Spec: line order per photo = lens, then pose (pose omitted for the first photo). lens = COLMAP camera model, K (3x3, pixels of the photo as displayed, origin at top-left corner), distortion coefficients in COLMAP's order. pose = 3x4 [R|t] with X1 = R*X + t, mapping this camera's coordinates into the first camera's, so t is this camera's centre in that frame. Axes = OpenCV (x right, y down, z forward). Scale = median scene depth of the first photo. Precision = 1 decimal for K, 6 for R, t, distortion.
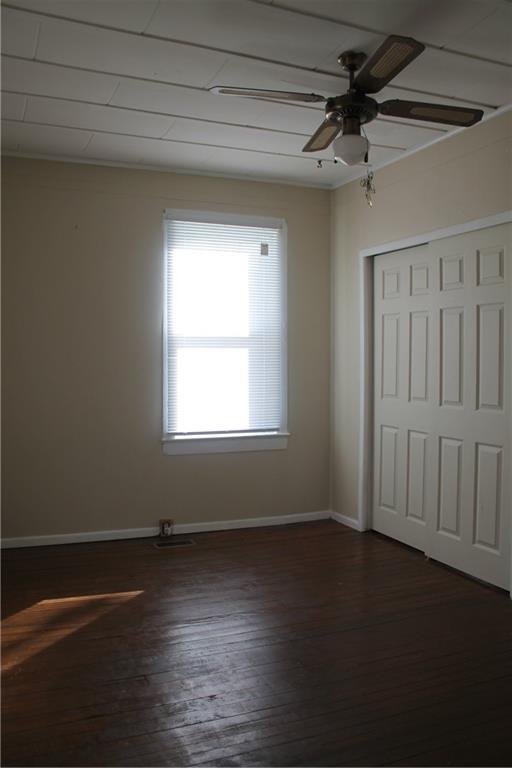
lens RADIAL K [[640.1, 0, 256.0], [0, 640.1, 384.0], [0, 0, 1]] dist [-0.169413, 0.132543]
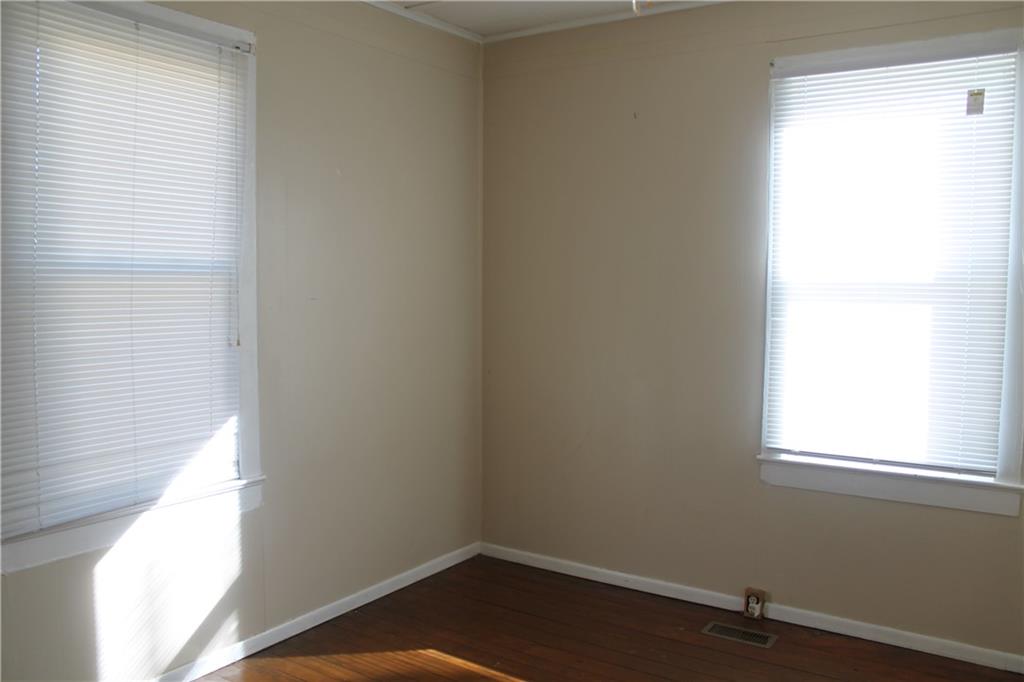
lens RADIAL K [[853.5, 0, 502.3], [0, 853.5, 342.1], [0, 0, 1]] dist [-0.169413, 0.132543]
pose [[0.541439, 0.064565, -0.838257, 0.378515], [-0.032493, 0.997909, 0.055875, -0.055791], [0.840112, -0.003016, 0.542404, 0.388257]]
